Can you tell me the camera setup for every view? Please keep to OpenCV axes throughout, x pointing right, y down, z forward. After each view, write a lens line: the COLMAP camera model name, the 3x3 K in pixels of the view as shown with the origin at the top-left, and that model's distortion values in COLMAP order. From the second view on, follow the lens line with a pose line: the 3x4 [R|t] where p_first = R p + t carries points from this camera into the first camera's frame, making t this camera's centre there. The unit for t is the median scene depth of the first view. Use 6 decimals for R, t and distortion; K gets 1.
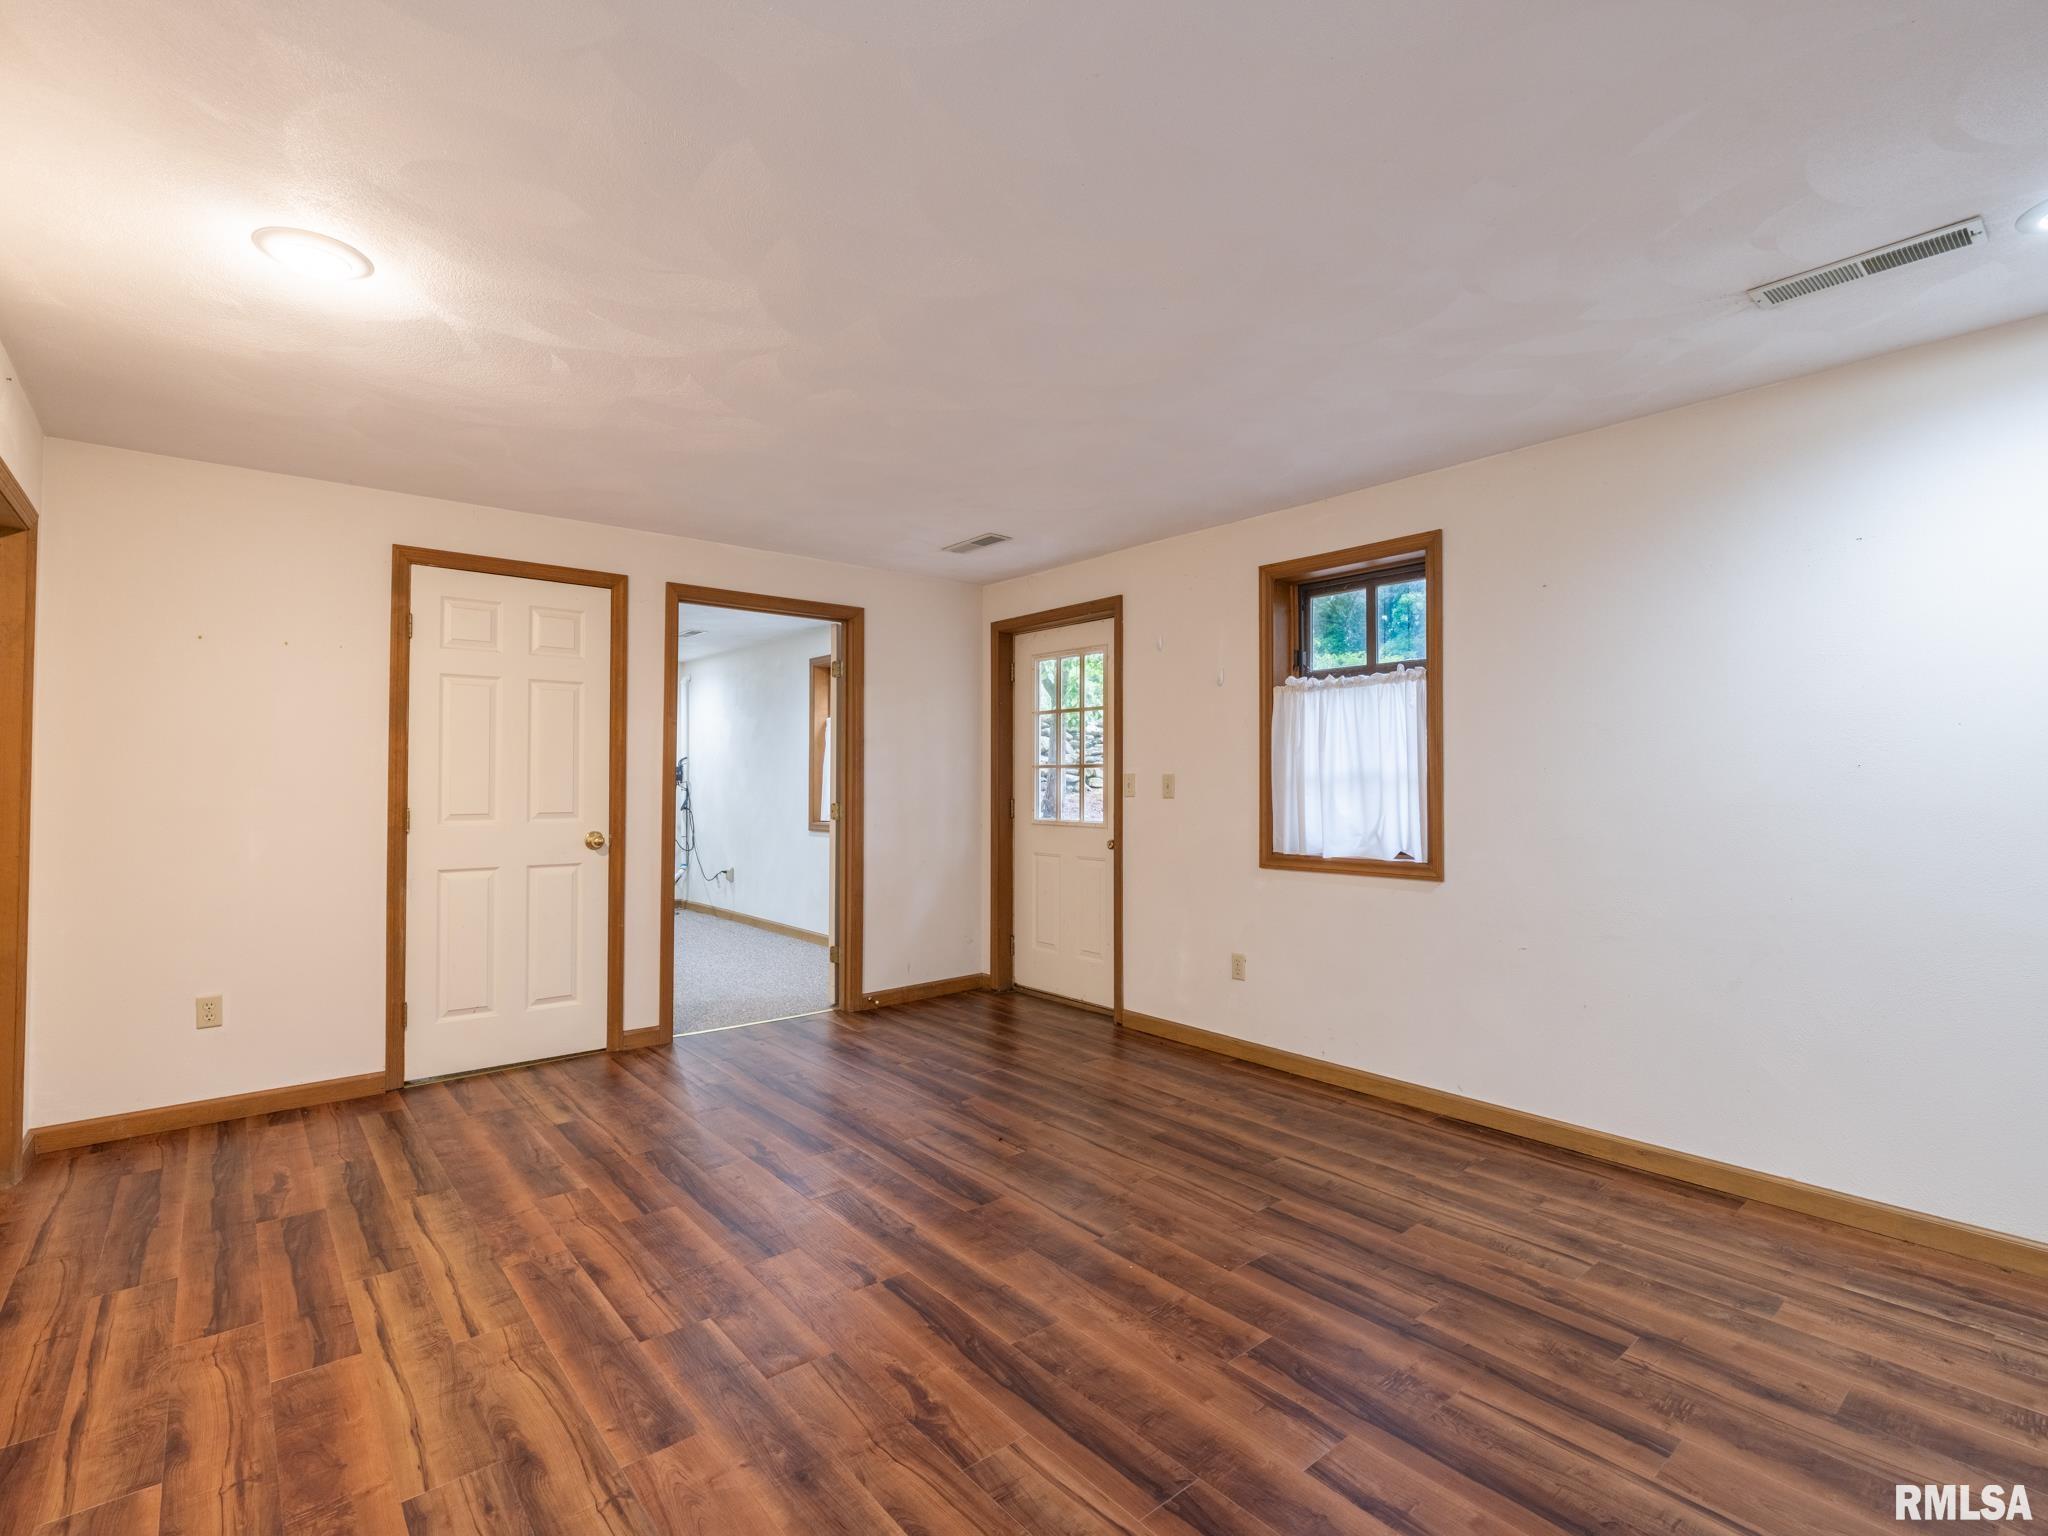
lens RADIAL K [[959.5, 0, 1025.8], [0, 959.5, 773.5], [0, 0, 1]] dist [0.001293, 0.000910]
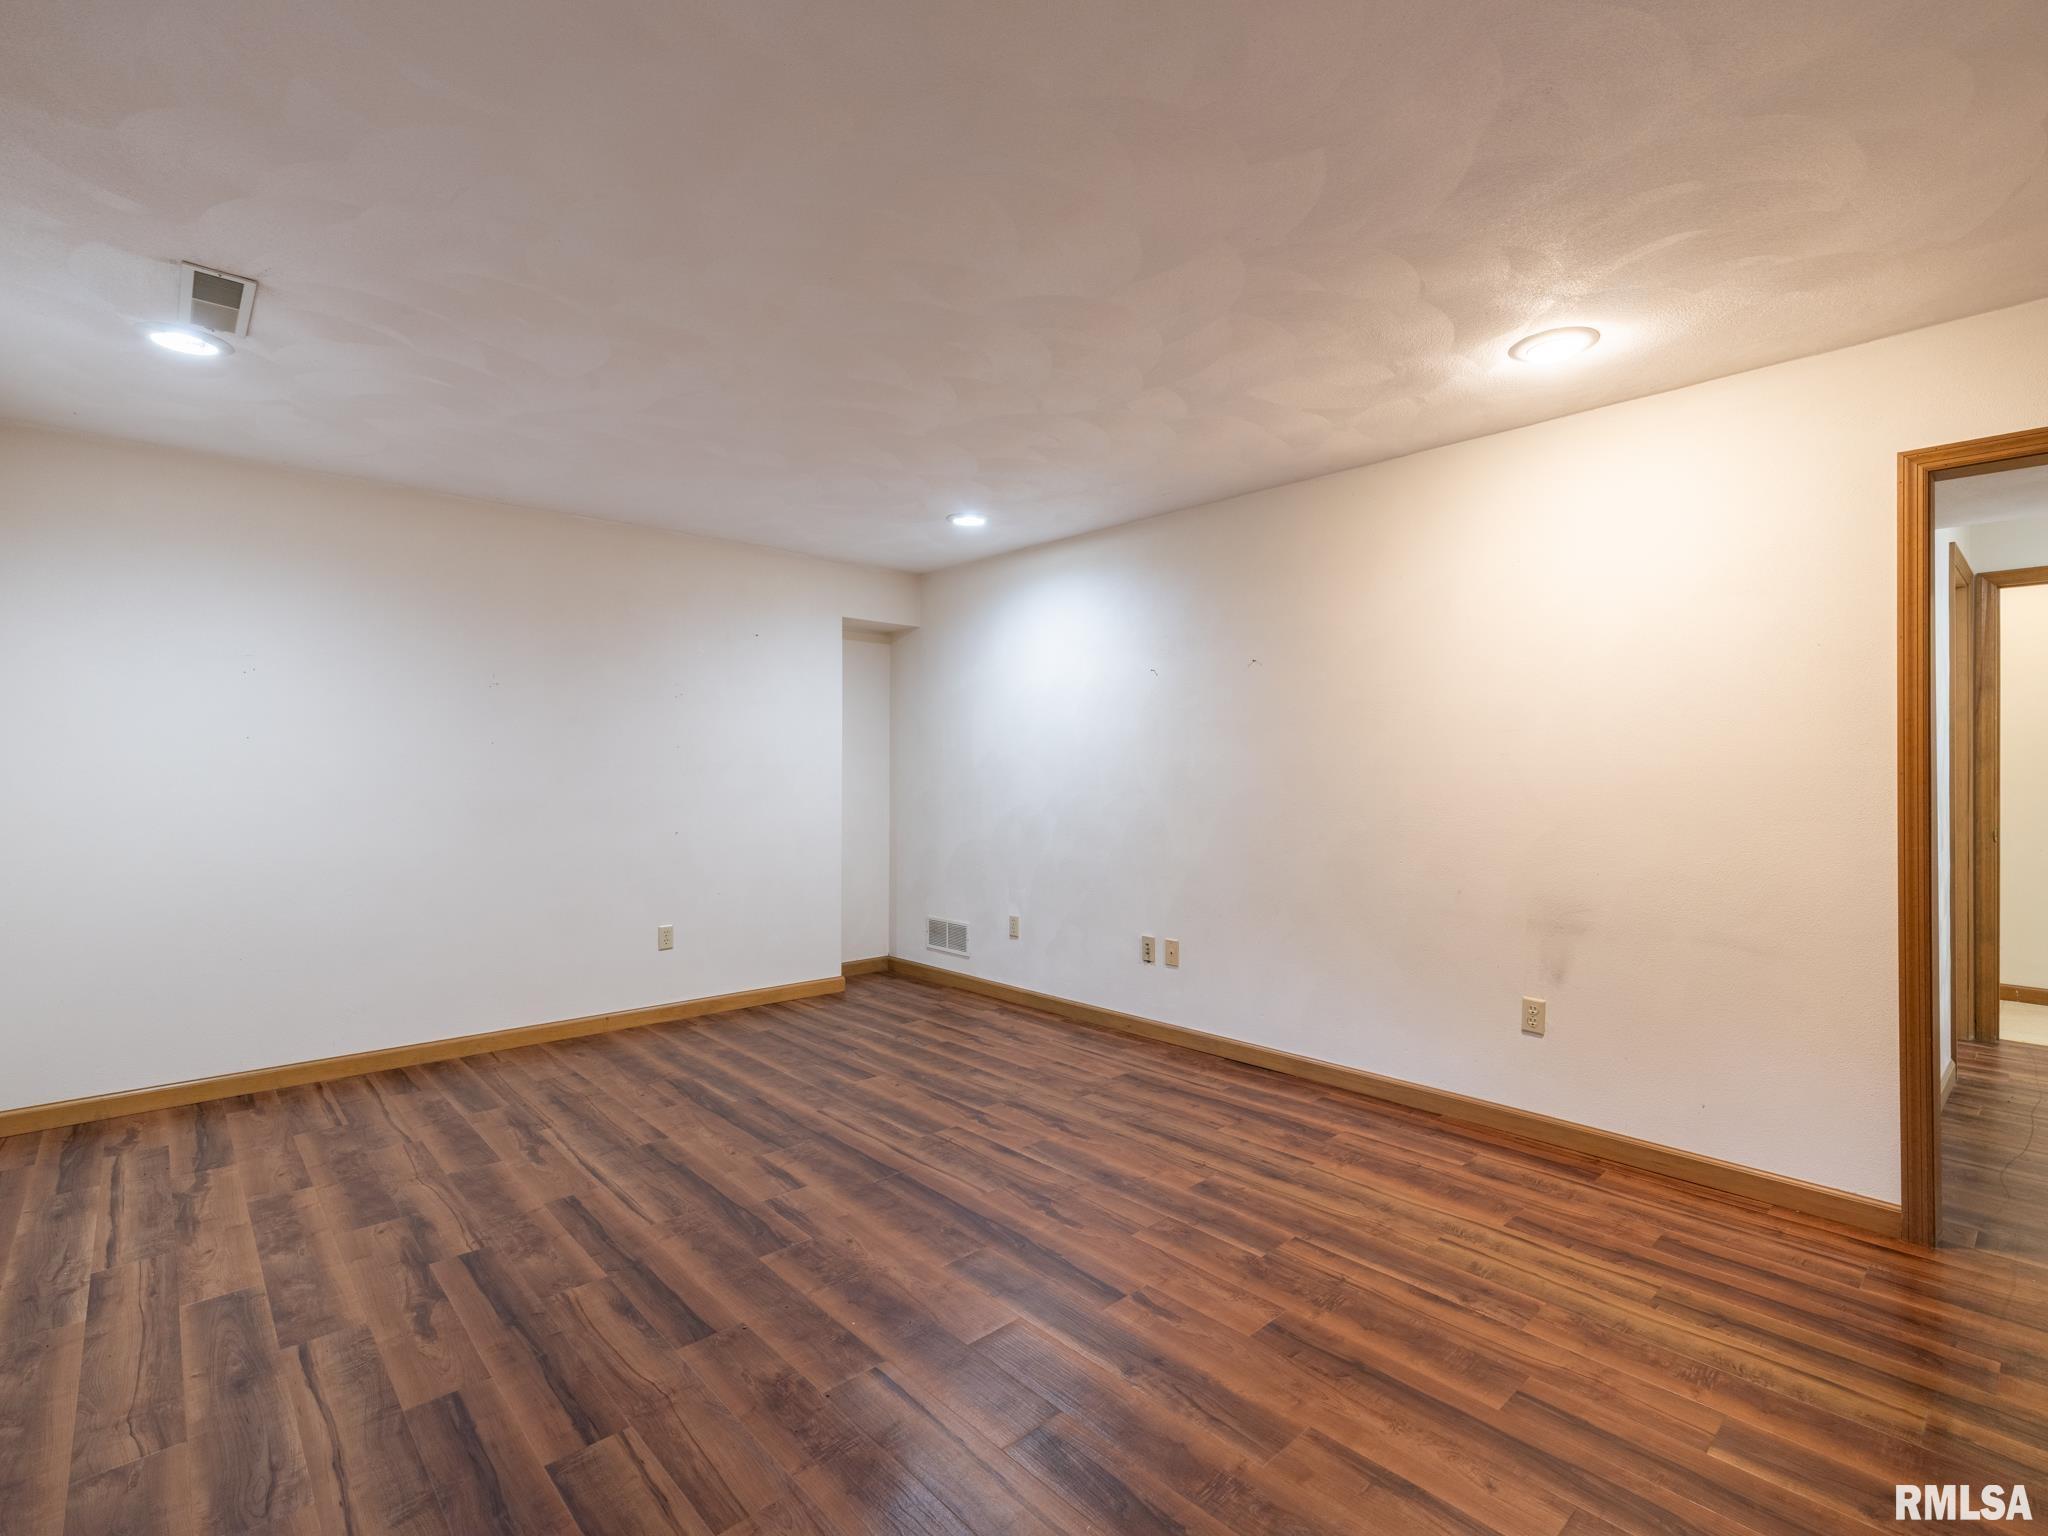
lens RADIAL K [[959.5, 0, 1024.3], [0, 959.5, 765.1], [0, 0, 1]] dist [0.001293, 0.000910]
pose [[-0.999051, -0.001855, -0.043519, -0.008169], [-0.001324, 0.999924, -0.012232, 0.015362], [0.043538, -0.012163, -0.998978, 2.136840]]
